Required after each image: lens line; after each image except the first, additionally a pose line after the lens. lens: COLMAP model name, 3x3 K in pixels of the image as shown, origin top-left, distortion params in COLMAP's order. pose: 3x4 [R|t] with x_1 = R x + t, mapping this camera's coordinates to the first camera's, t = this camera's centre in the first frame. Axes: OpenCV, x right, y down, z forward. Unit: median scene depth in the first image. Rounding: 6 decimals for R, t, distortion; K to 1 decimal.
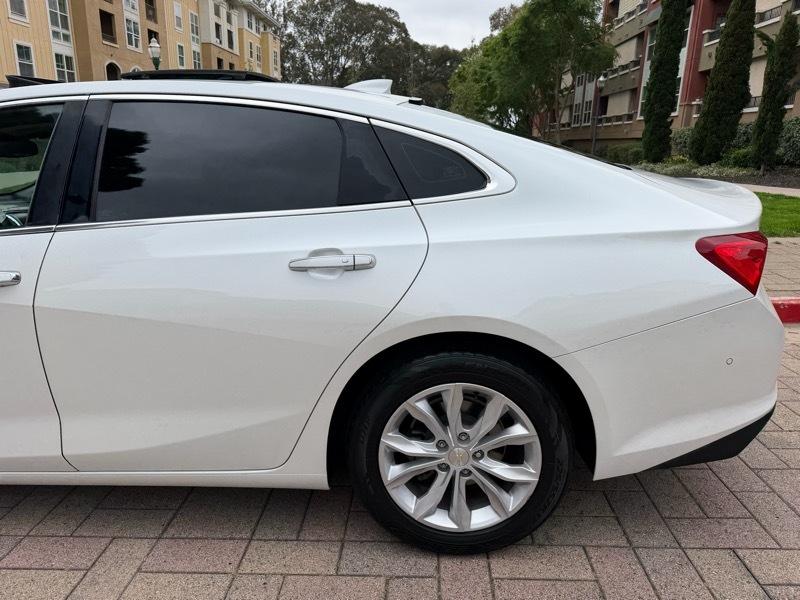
lens RADIAL K [[558.9, 0, 394.3], [0, 558.9, 300.9], [0, 0, 1]] dist [0.029754, -0.034705]
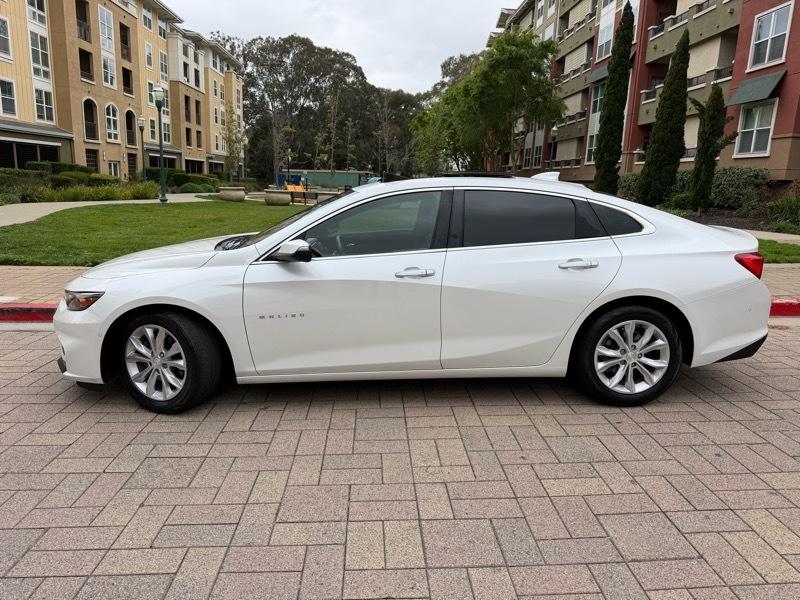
lens RADIAL K [[558.1, 0, 403.2], [0, 558.1, 295.1], [0, 0, 1]] dist [0.037126, -0.041309]
pose [[0.994440, -0.004056, 0.105227, -0.041506], [0.011381, 0.997544, -0.069108, 0.007815], [-0.104688, 0.069921, 0.992044, -0.044530]]
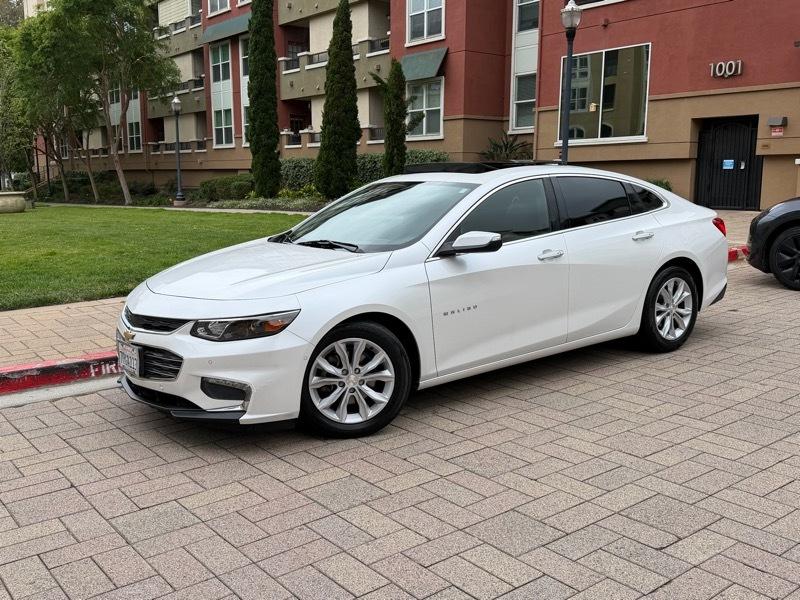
lens RADIAL K [[767.0, 0, 400.0], [0, 767.0, 300.0], [0, 0, 1]] dist [0.172220, -0.370340]
pose [[0.755439, -0.118216, 0.644467, -0.134367], [0.189440, 0.980989, -0.042115, 0.006509], [-0.627236, 0.153903, 0.763472, -0.041010]]
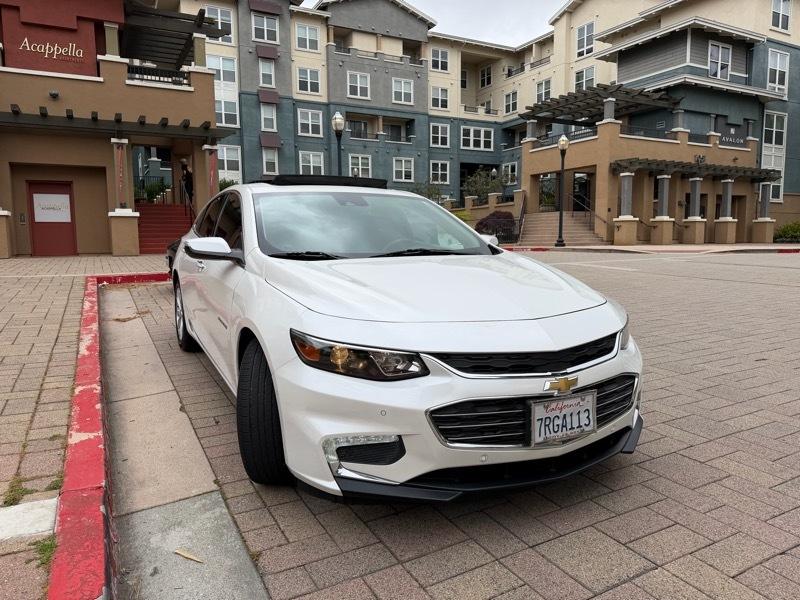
lens RADIAL K [[558.9, 0, 394.3], [0, 558.9, 300.9], [0, 0, 1]] dist [0.029754, -0.034705]
pose [[-0.513084, -0.111785, 0.851028, -0.128538], [0.230961, 0.936935, 0.262315, -0.025849], [-0.826681, 0.331144, -0.454909, 0.104985]]
